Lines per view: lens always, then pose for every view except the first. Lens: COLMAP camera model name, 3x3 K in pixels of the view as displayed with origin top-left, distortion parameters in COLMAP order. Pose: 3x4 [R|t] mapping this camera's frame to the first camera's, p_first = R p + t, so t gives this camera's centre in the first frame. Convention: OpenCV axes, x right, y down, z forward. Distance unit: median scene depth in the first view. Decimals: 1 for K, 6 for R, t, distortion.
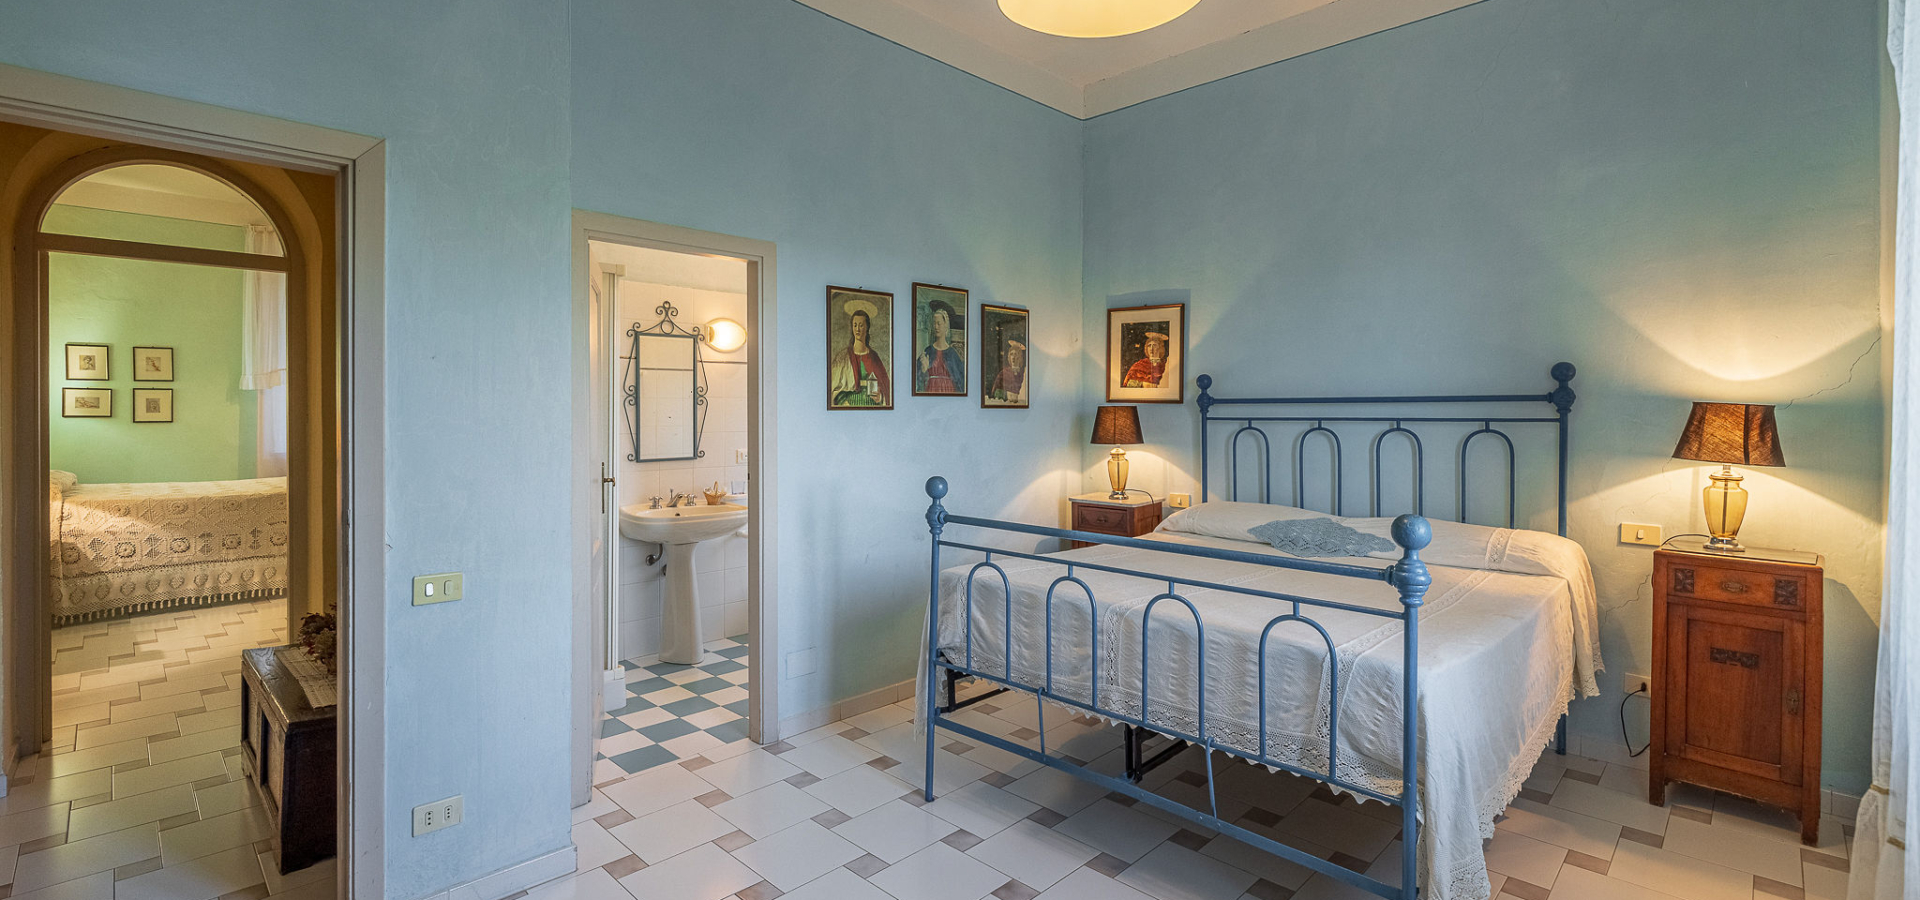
lens RADIAL K [[832.4, 0, 962.1], [0, 832.4, 424.9], [0, 0, 1]] dist [0.001558, 0.000115]
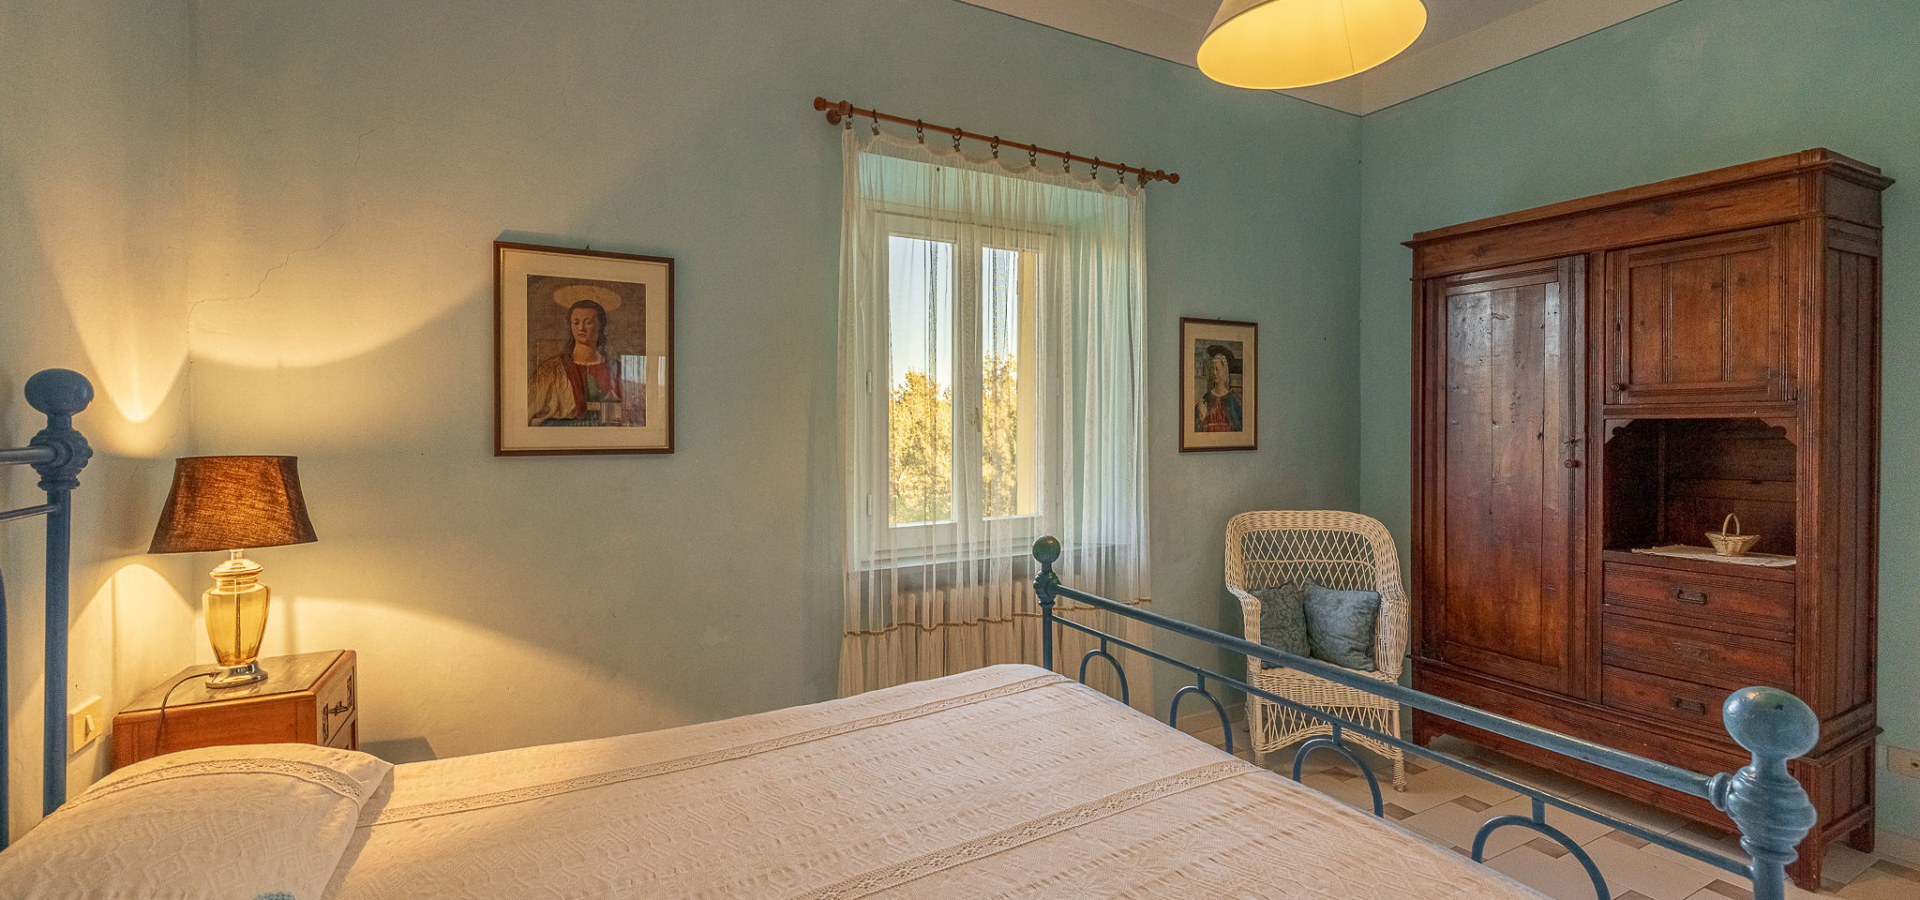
lens RADIAL K [[832.4, 0, 962.1], [0, 832.4, 424.9], [0, 0, 1]] dist [0.001558, 0.000115]
pose [[-0.954805, 0.007534, 0.297137, 0.134908], [0.013715, 0.999731, 0.018723, -0.038734], [-0.296916, 0.021952, -0.954651, 1.022752]]
